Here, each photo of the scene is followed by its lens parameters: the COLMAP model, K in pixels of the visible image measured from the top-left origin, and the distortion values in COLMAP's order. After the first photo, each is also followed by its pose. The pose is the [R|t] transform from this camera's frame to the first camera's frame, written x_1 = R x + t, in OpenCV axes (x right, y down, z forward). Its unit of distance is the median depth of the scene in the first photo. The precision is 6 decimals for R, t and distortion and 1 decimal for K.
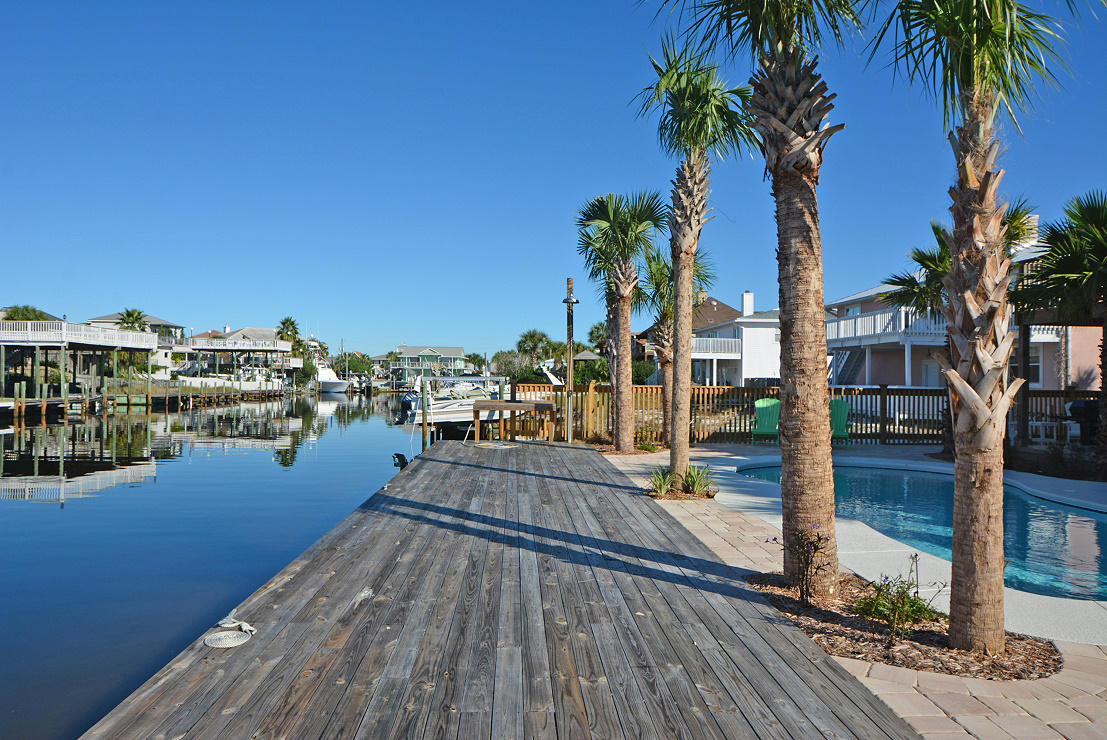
lens RADIAL K [[747.7, 0, 554.9], [0, 747.7, 370.9], [0, 0, 1]] dist [-0.004755, -0.000713]
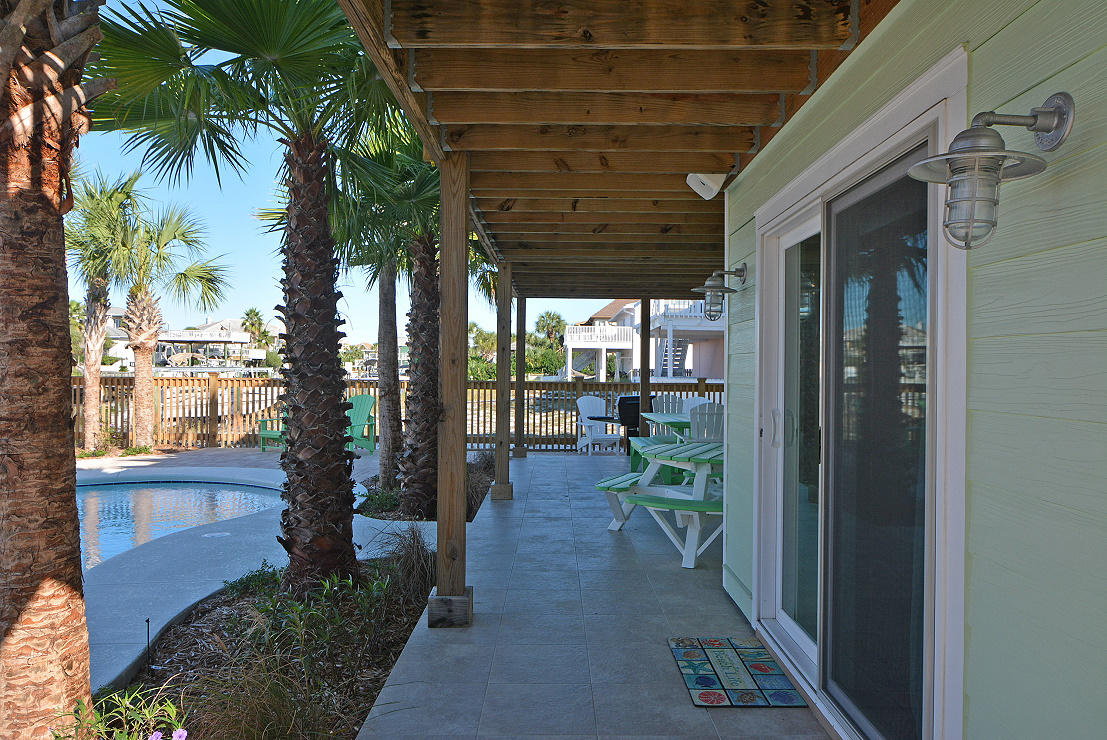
lens RADIAL K [[747.7, 0, 552.9], [0, 747.7, 369.9], [0, 0, 1]] dist [-0.004755, -0.000713]
pose [[0.997812, -0.001789, -0.066083, 0.117877], [0.002508, 0.999939, 0.010797, 0.000445], [0.066060, -0.010939, 0.997756, 0.039560]]
